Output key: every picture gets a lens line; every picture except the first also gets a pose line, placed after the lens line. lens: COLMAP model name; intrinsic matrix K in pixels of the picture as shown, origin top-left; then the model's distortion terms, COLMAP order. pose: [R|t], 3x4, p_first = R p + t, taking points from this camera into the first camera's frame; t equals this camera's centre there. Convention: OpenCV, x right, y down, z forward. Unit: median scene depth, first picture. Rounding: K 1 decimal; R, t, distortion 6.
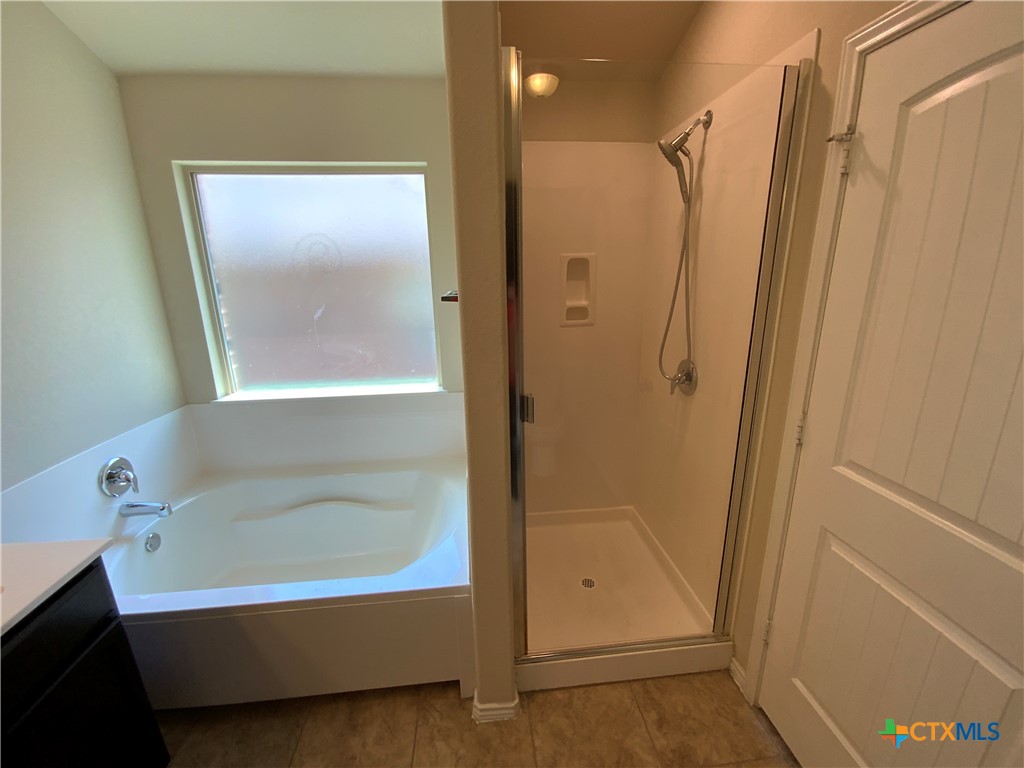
lens RADIAL K [[421.4, 0, 502.5], [0, 421.4, 381.9], [0, 0, 1]] dist [0.020457, 0.000144]
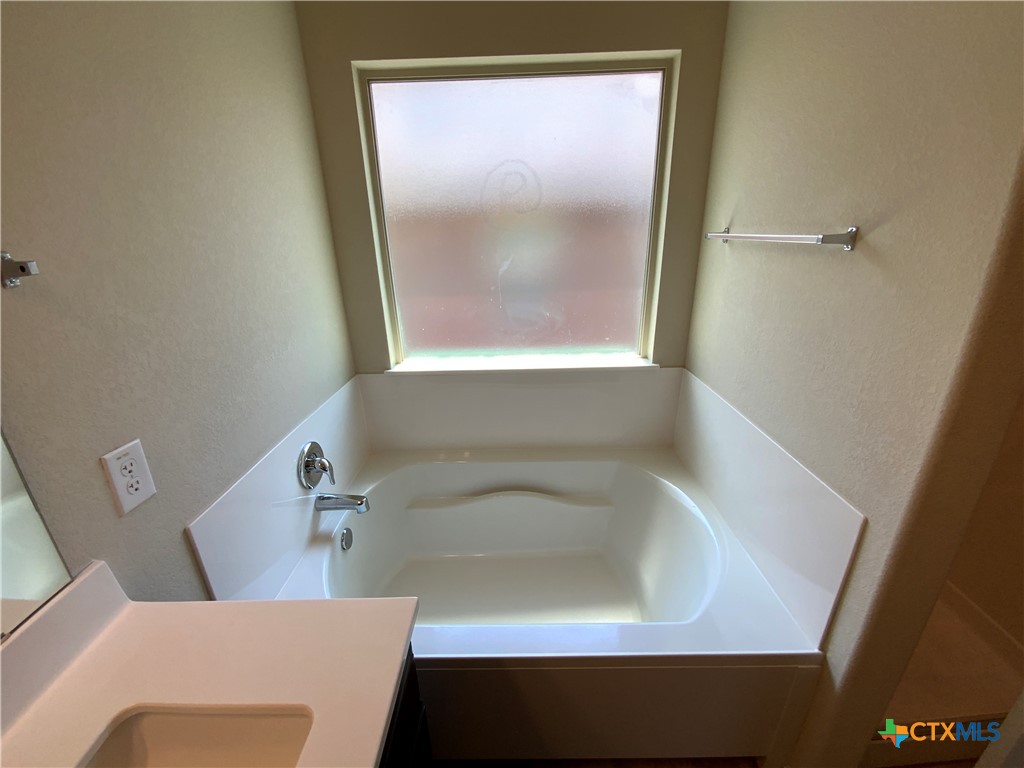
lens RADIAL K [[415.2, 0, 513.5], [0, 415.2, 383.8], [0, 0, 1]] dist [0.019396, -0.016993]
pose [[0.995624, 0.031697, -0.087906, -0.417323], [-0.022351, 0.994186, 0.105333, -0.027251], [0.090734, -0.102908, 0.990544, 0.235750]]
